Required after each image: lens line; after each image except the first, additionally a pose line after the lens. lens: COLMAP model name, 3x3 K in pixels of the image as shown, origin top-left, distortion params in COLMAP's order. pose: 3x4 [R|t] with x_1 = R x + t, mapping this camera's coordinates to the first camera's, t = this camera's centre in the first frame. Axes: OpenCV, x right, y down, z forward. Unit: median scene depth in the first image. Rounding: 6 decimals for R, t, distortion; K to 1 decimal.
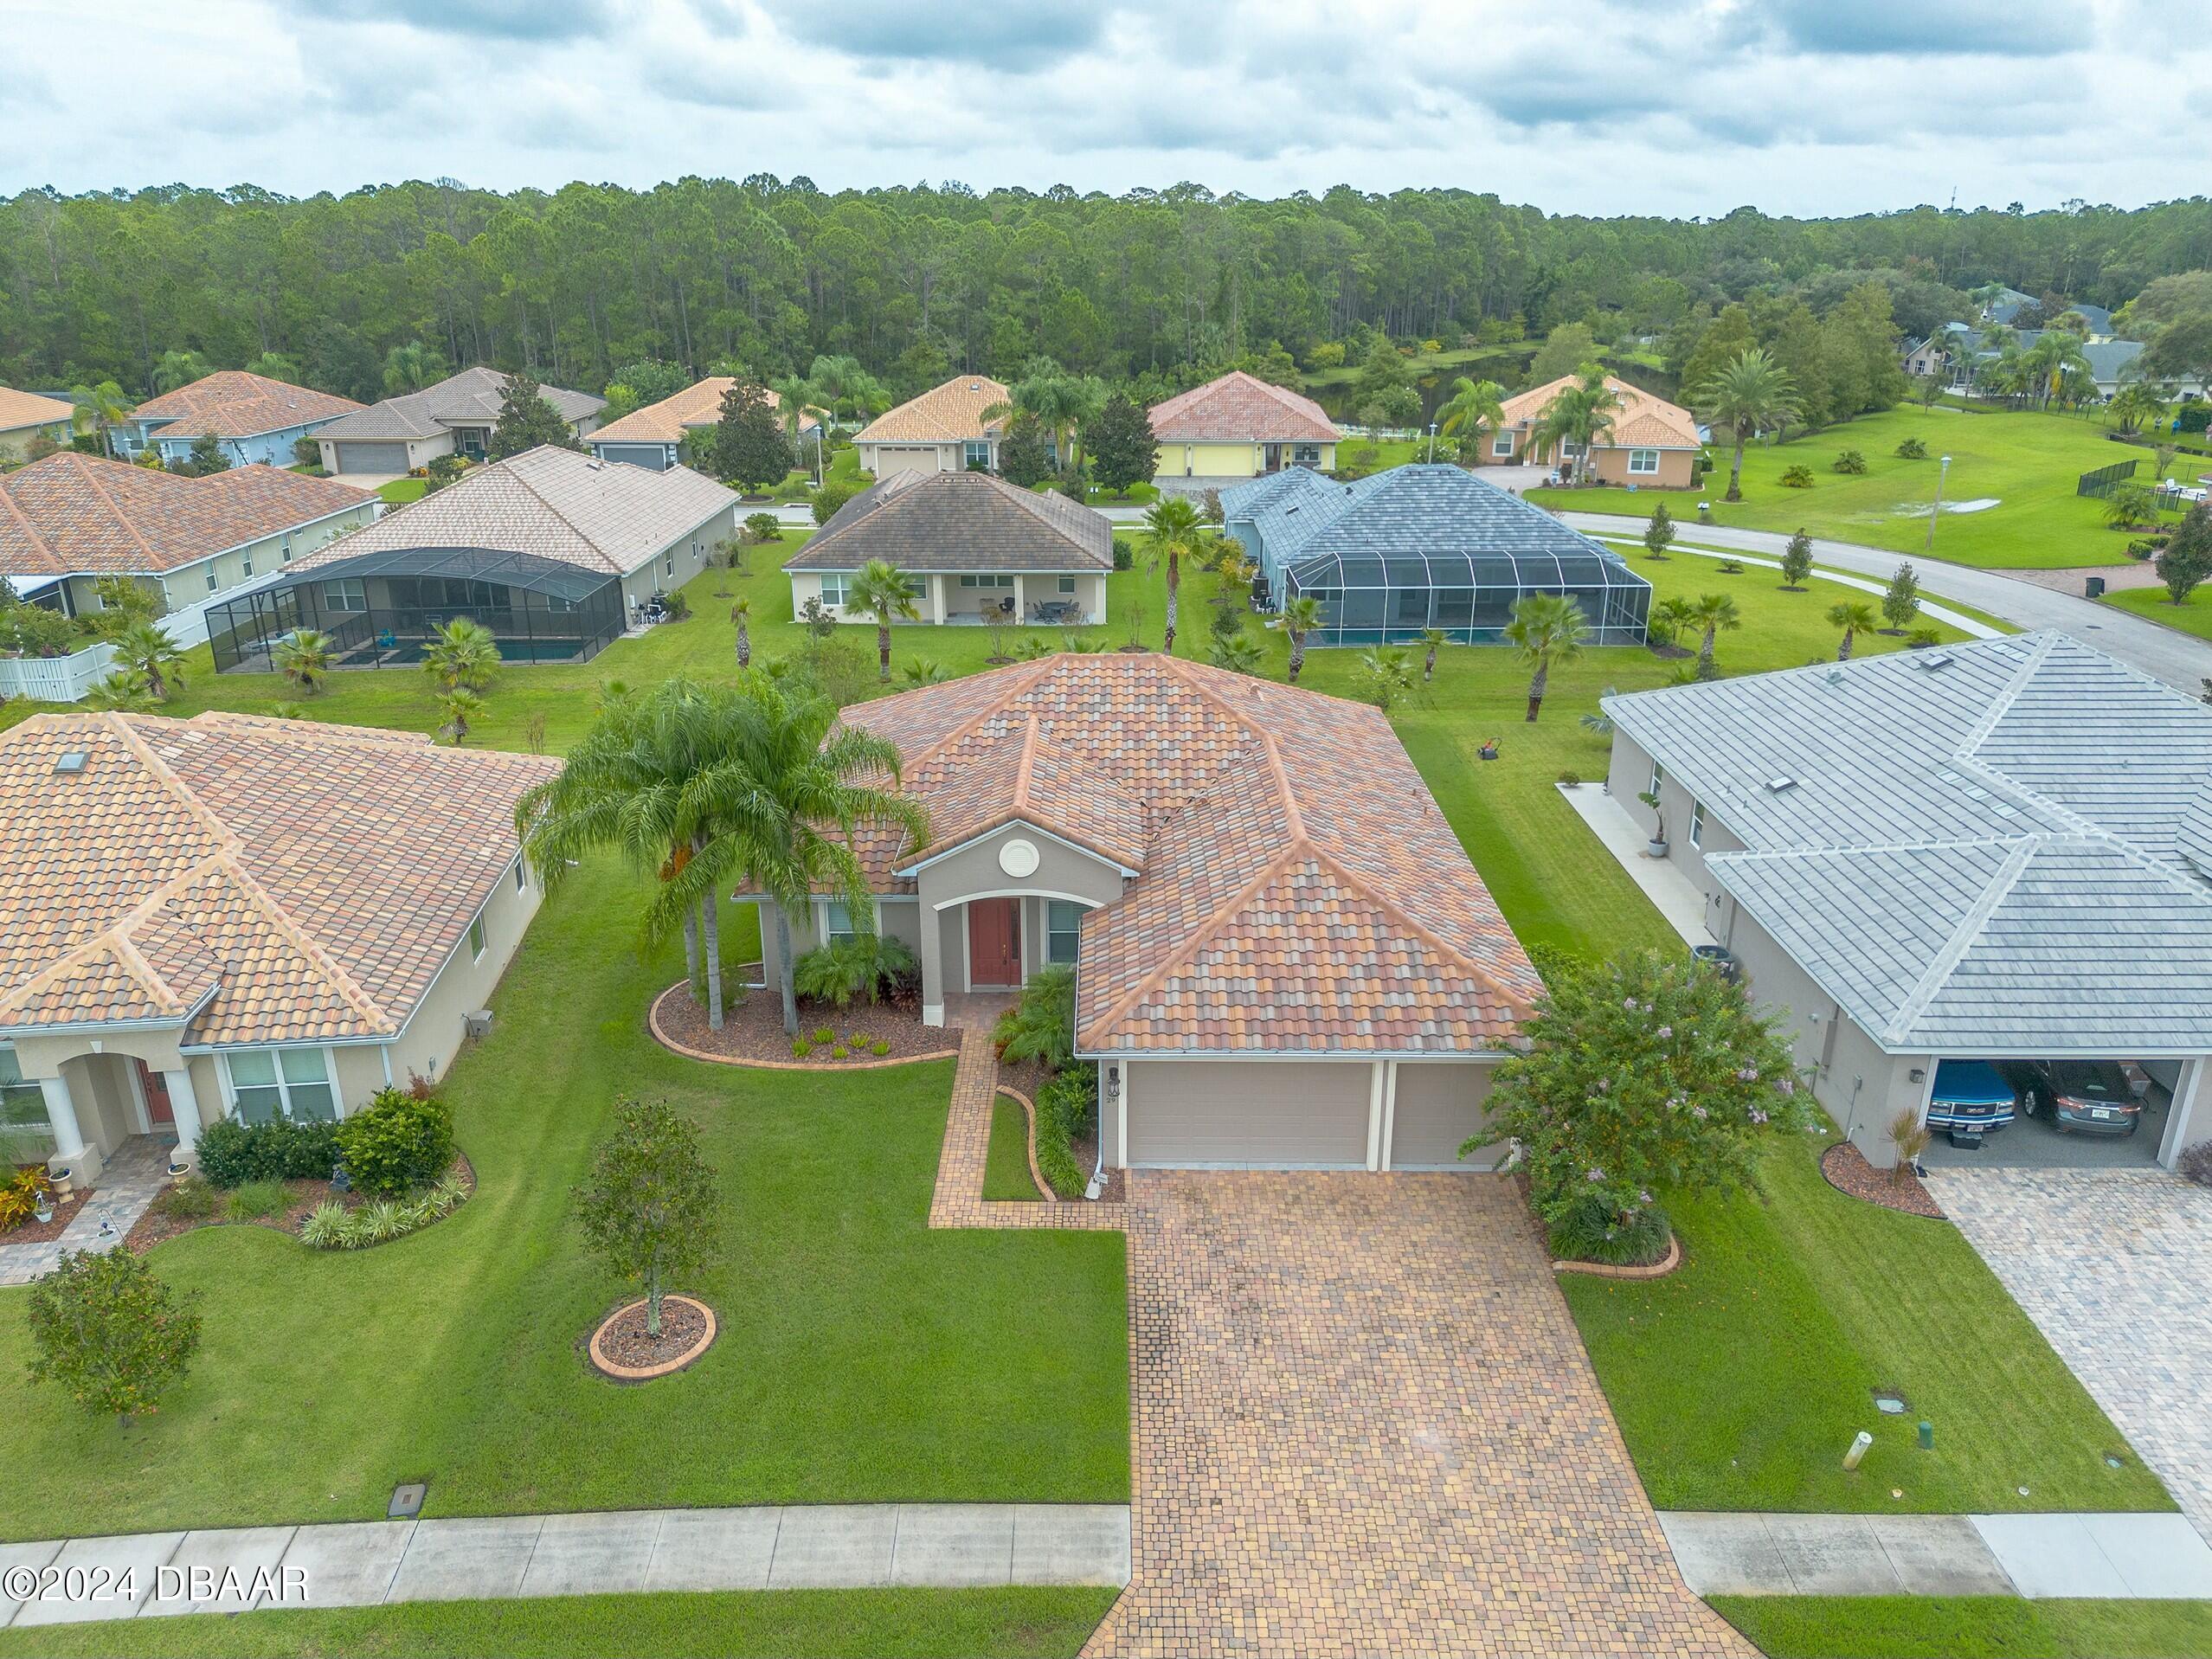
lens RADIAL K [[1563.4, 0, 1095.5], [0, 1563.4, 837.4], [0, 0, 1]] dist [0.049814, -0.035405]
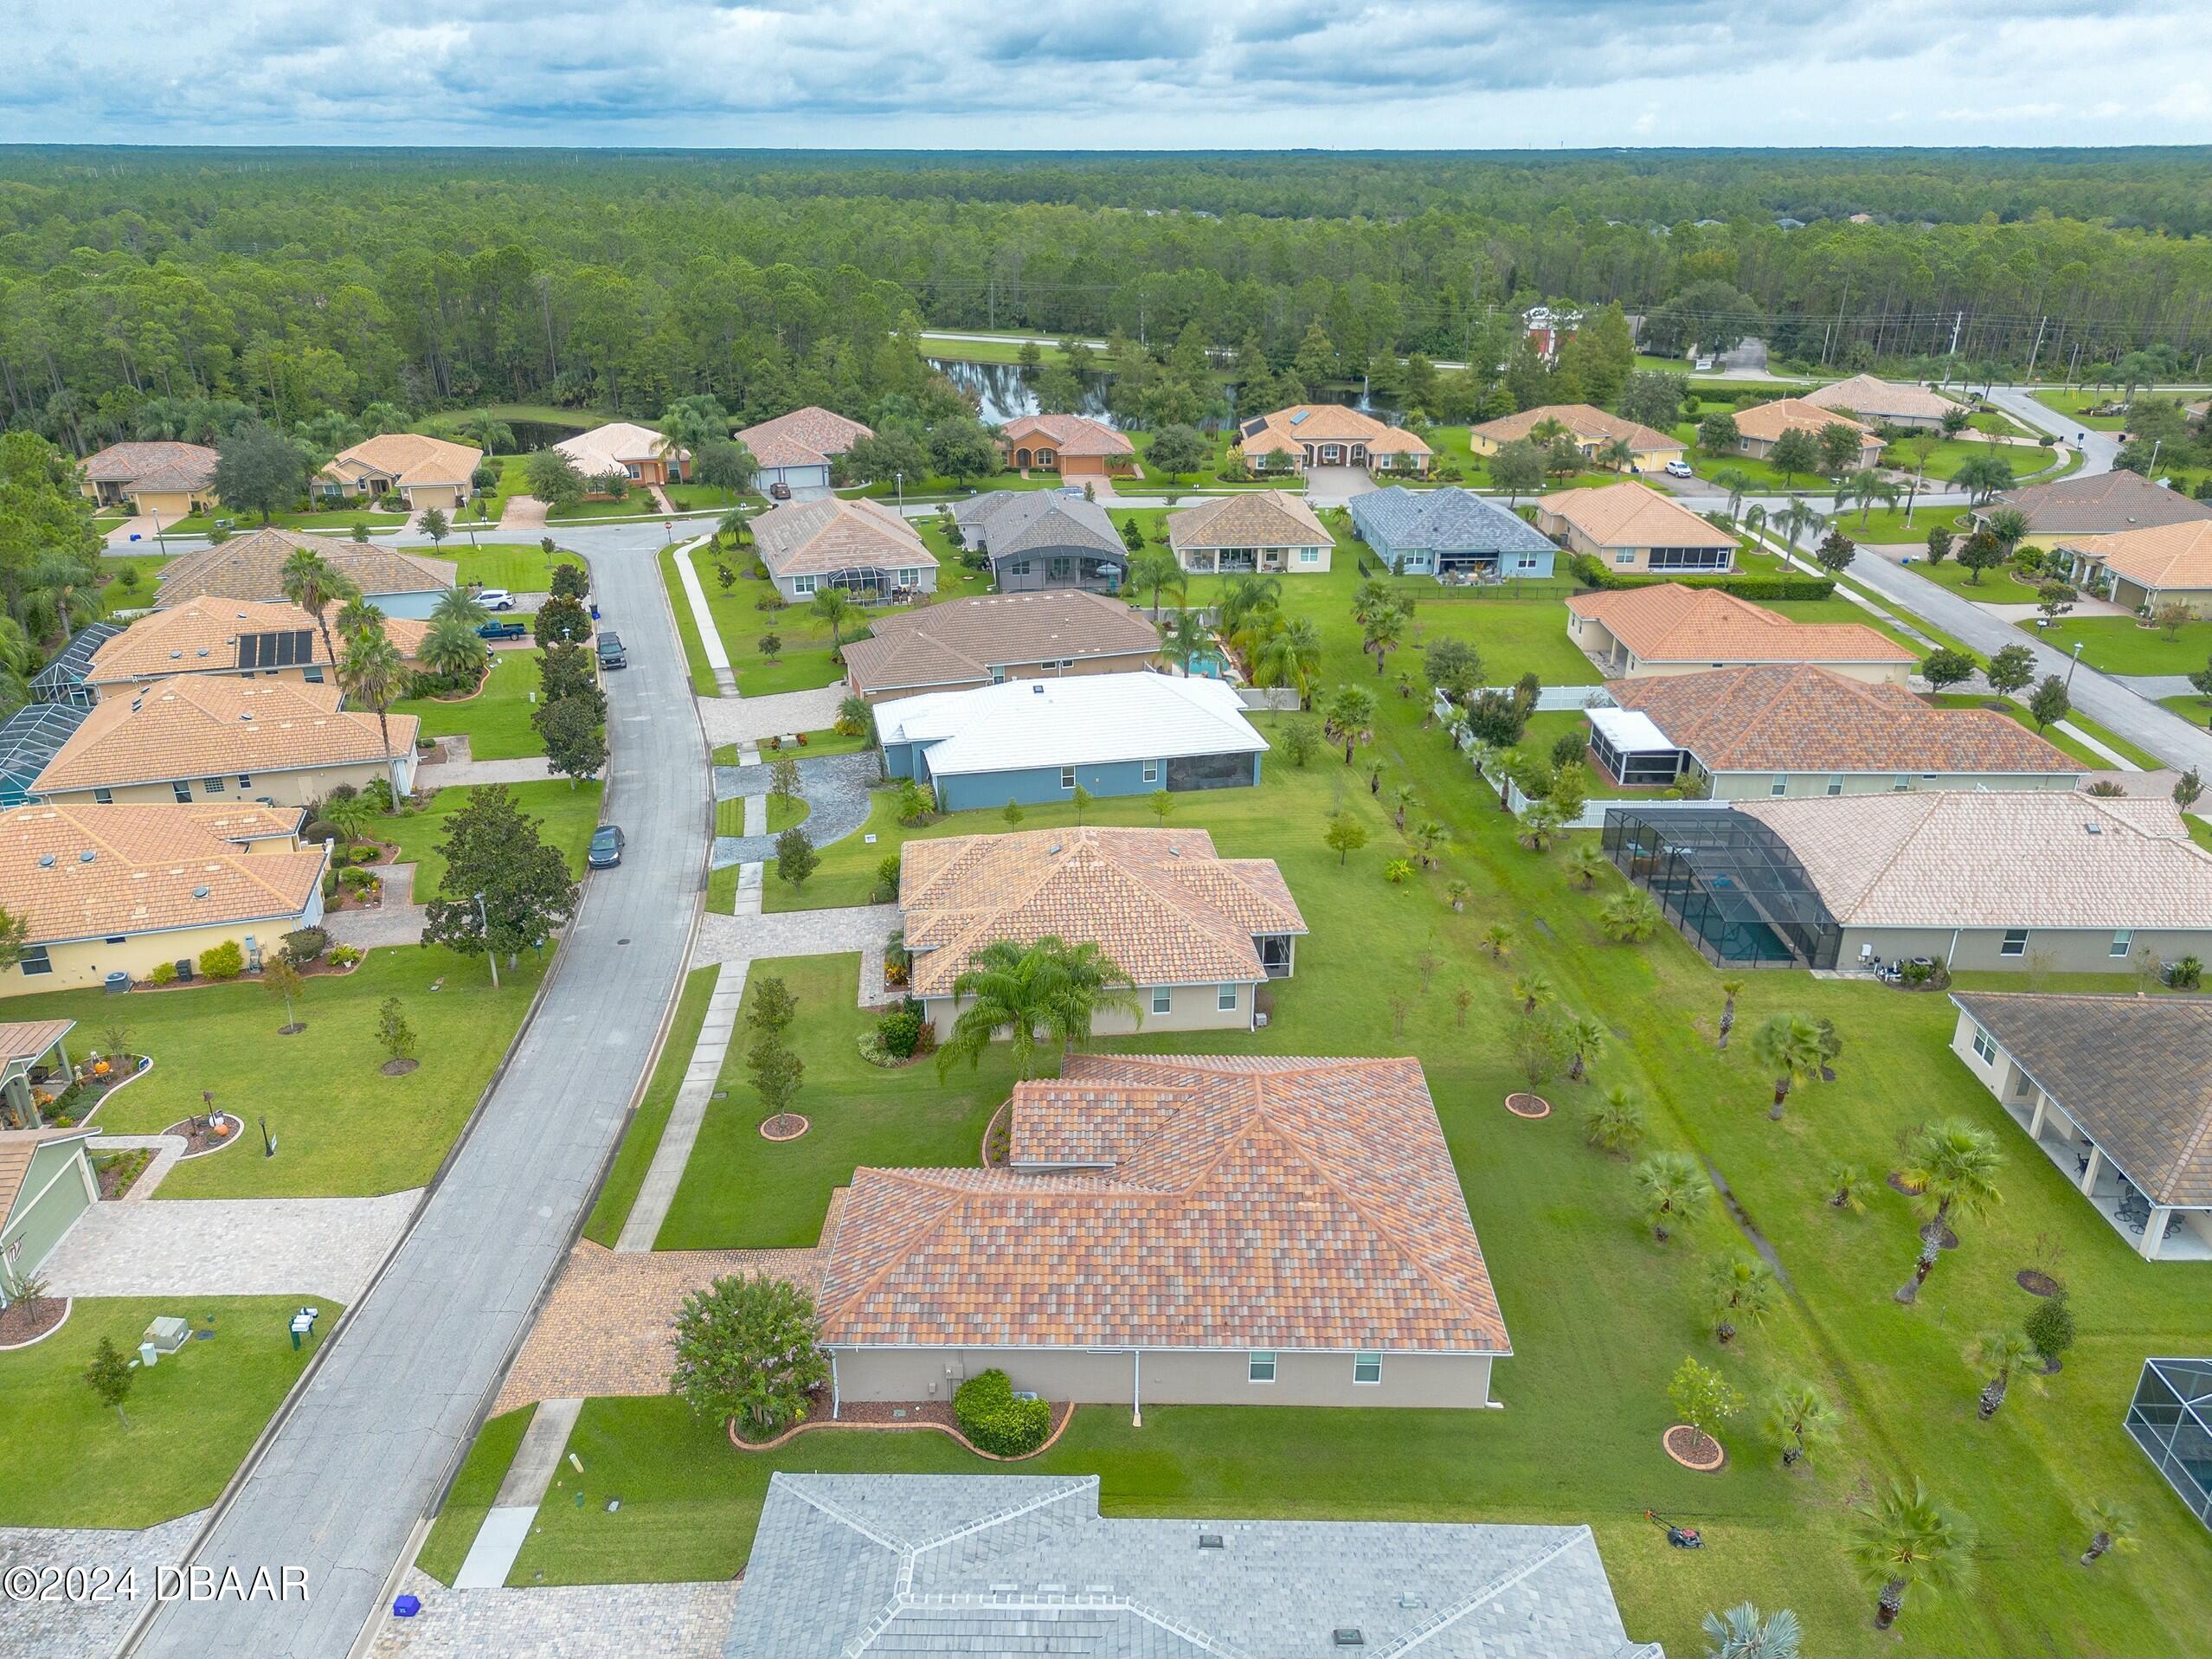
lens RADIAL K [[1536.7, 0, 1102.8], [0, 1536.7, 862.8], [0, 0, 1]] dist [0.082706, -0.087365]
pose [[-0.011676, 0.418505, -0.908140, 0.699985], [-0.352971, 0.848011, 0.395334, -0.472139], [0.935561, 0.325163, 0.137818, 0.381032]]
